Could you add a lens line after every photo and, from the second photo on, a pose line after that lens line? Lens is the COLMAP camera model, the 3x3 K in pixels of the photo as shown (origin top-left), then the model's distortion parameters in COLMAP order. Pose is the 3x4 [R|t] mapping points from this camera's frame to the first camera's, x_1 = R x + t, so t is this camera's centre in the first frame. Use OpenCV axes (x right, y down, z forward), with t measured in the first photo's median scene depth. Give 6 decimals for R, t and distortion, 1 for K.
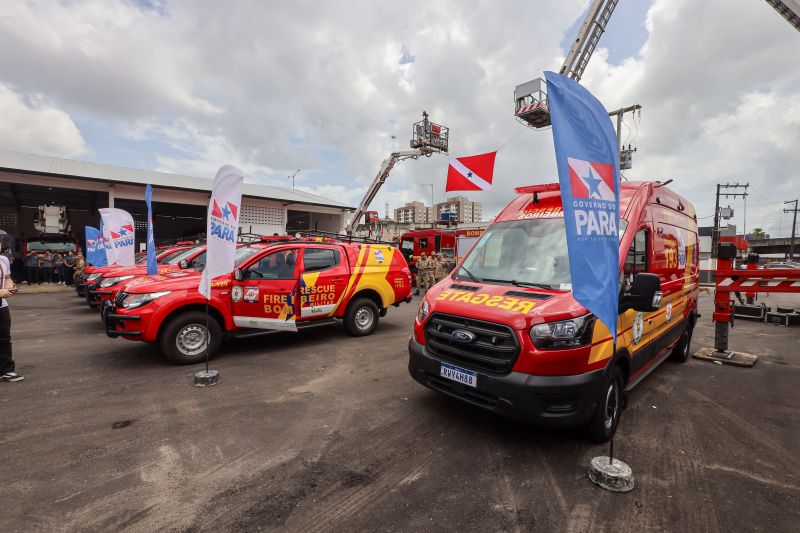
lens RADIAL K [[376.0, 0, 400.0], [0, 376.0, 266.5], [0, 0, 1]] dist [-0.045219, 0.017907]
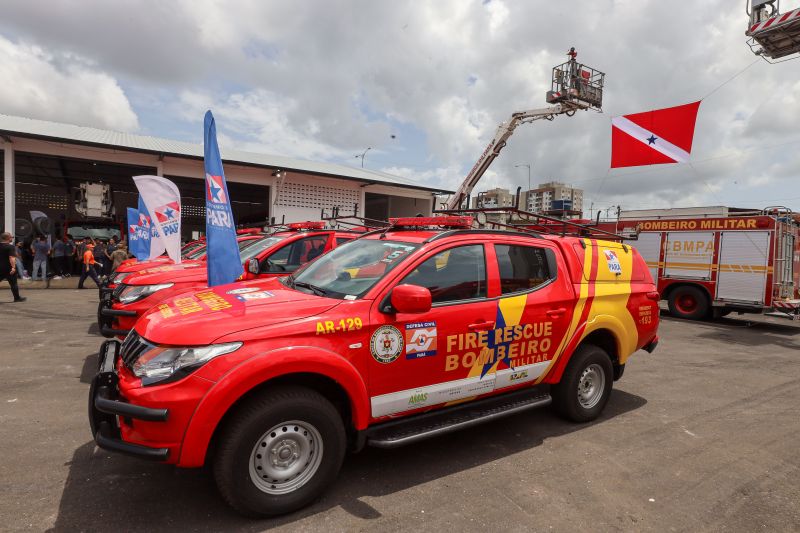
lens RADIAL K [[440.0, 0, 400.0], [0, 440.0, 266.5], [0, 0, 1]] dist [-0.033486, 0.018175]
pose [[0.985080, 0.031902, -0.169113, -0.147759], [-0.031079, 0.999489, 0.007509, -0.010746], [0.169266, -0.002141, 0.985568, 0.223121]]
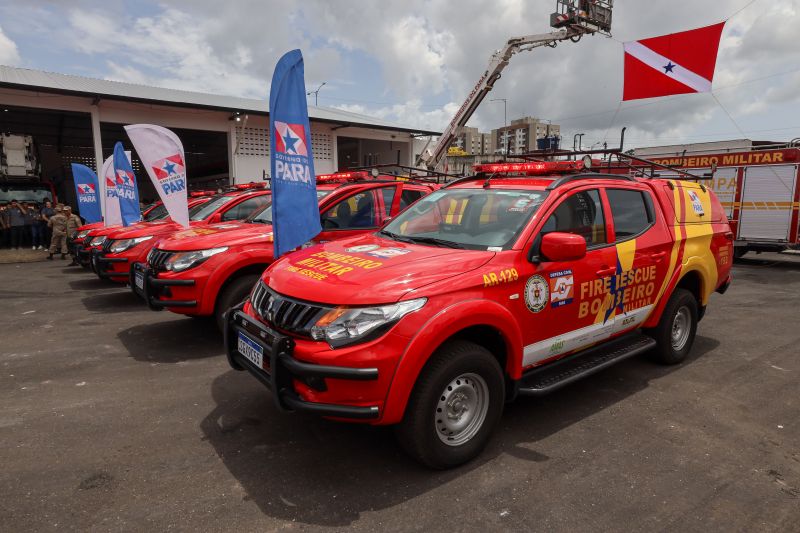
lens RADIAL K [[495.1, 0, 400.0], [0, 495.1, 266.5], [0, 0, 1]] dist [-0.004500, 0.001496]
pose [[0.996463, -0.004135, -0.083929, -0.241056], [0.012626, 0.994817, 0.100890, -0.009252], [0.083076, -0.101593, 0.991351, 0.188256]]
